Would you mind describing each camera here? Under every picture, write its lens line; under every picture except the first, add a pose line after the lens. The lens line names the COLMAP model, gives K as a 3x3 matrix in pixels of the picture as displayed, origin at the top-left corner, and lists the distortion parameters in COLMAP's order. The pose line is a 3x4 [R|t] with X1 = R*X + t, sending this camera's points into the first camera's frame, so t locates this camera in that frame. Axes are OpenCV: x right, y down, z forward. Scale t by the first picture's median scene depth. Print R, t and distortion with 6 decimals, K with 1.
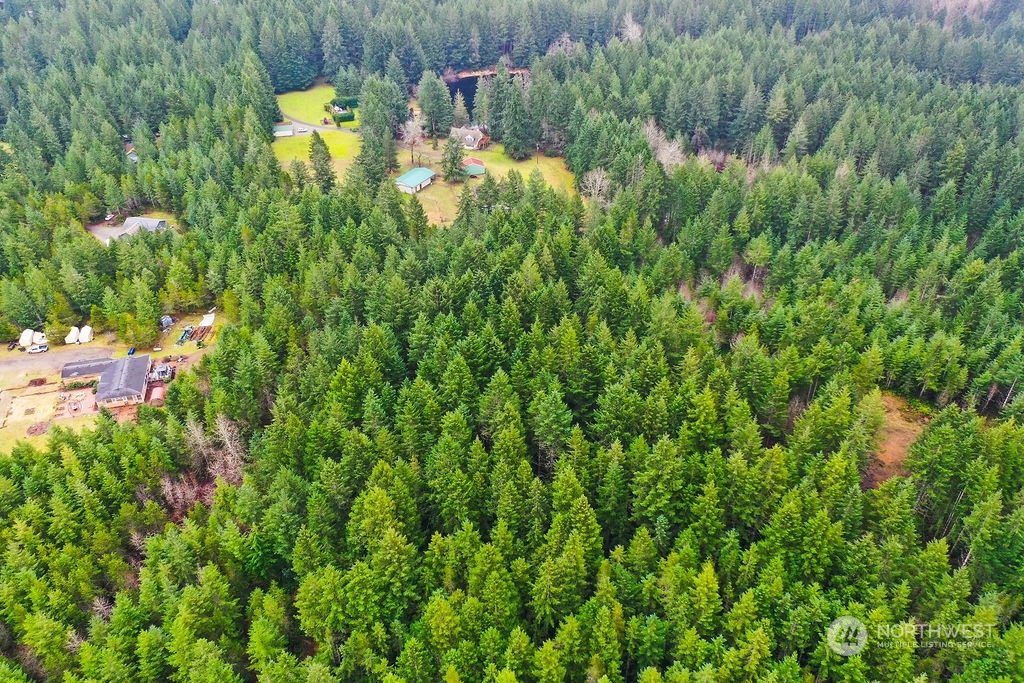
lens RADIAL K [[793.8, 0, 512.0], [0, 793.8, 341.5], [0, 0, 1]] dist [-0.005114, 0.004173]
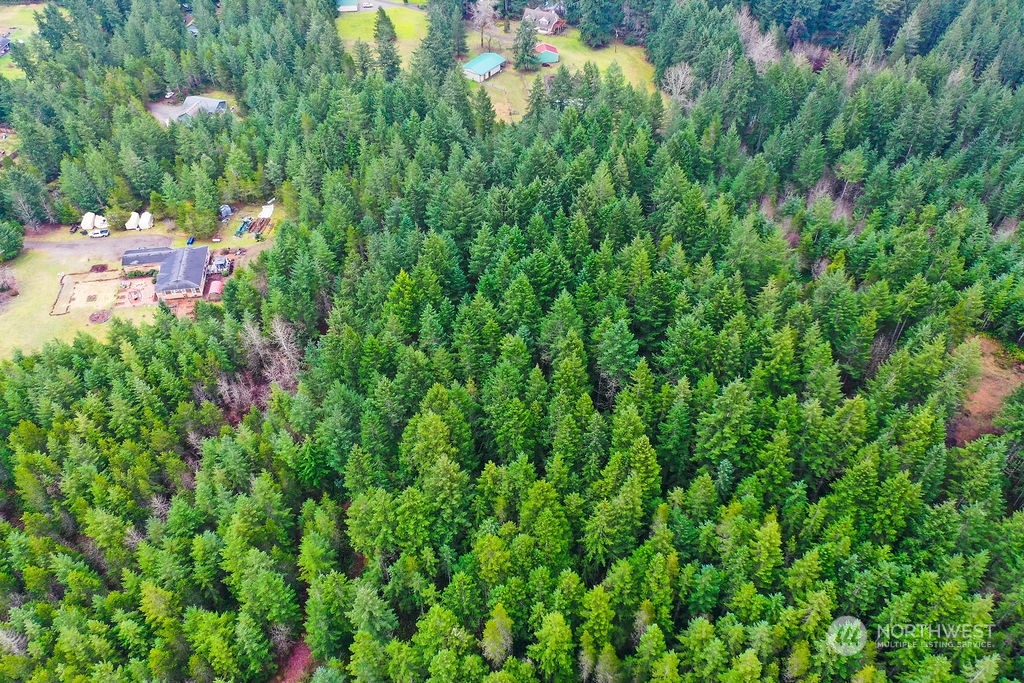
lens RADIAL K [[794.0, 0, 512.0], [0, 794.0, 341.5], [0, 0, 1]] dist [0.002411, 0.003435]
pose [[0.995785, 0.061981, -0.067600, -0.008580], [-0.051613, 0.987997, 0.145594, -0.034925], [0.075813, -0.141492, 0.987032, 0.044932]]
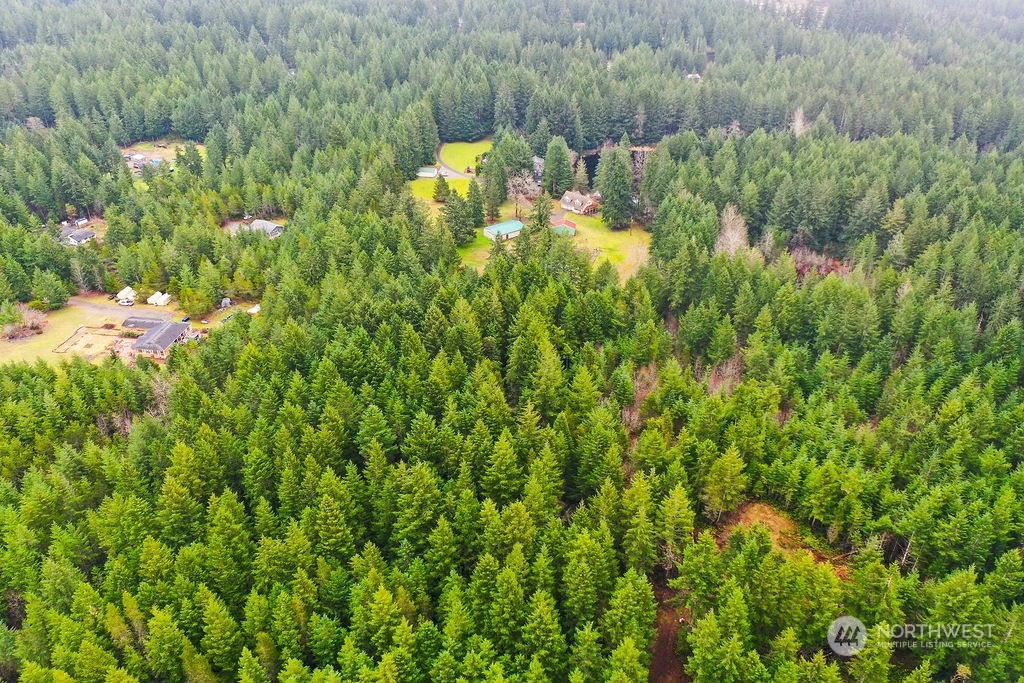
lens RADIAL K [[794.0, 0, 512.0], [0, 794.0, 341.5], [0, 0, 1]] dist [0.002411, 0.003435]
pose [[0.925498, 0.203733, -0.319292, 0.448909], [-0.232066, 0.971259, -0.052925, -0.007087], [0.299332, 0.123079, 0.946177, 0.020591]]
